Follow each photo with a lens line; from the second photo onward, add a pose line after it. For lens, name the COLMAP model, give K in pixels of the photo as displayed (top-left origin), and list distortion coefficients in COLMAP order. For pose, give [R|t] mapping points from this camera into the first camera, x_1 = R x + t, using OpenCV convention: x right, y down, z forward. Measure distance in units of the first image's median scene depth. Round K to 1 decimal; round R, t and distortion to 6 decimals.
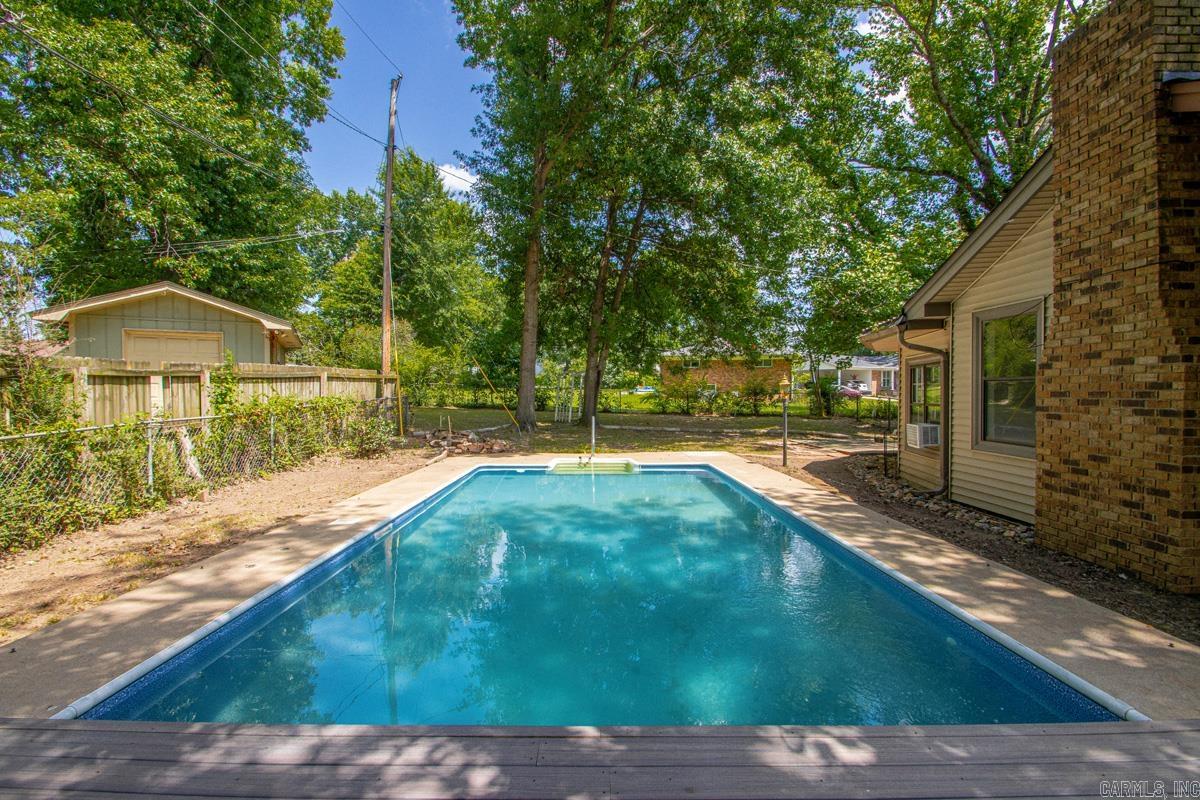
lens RADIAL K [[580.9, 0, 599.9], [0, 580.9, 395.5], [0, 0, 1]] dist [0.001210, -0.010220]
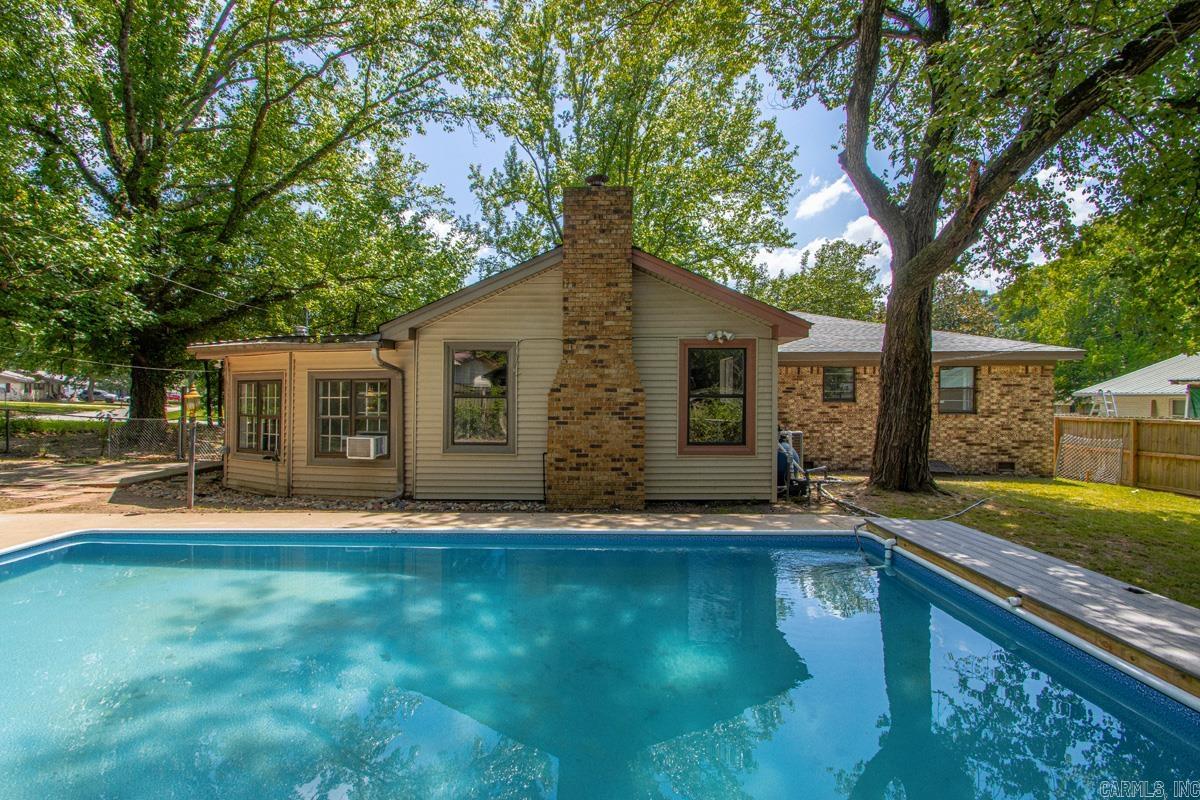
lens RADIAL K [[561.6, 0, 599.4], [0, 561.6, 388.4], [0, 0, 1]] dist [-0.000090, 0.000005]
pose [[0.006071, 0.006389, 0.999961, -0.840519], [0.002331, 0.999977, -0.006403, -0.053530], [-0.999979, 0.002370, 0.006056, 1.031331]]
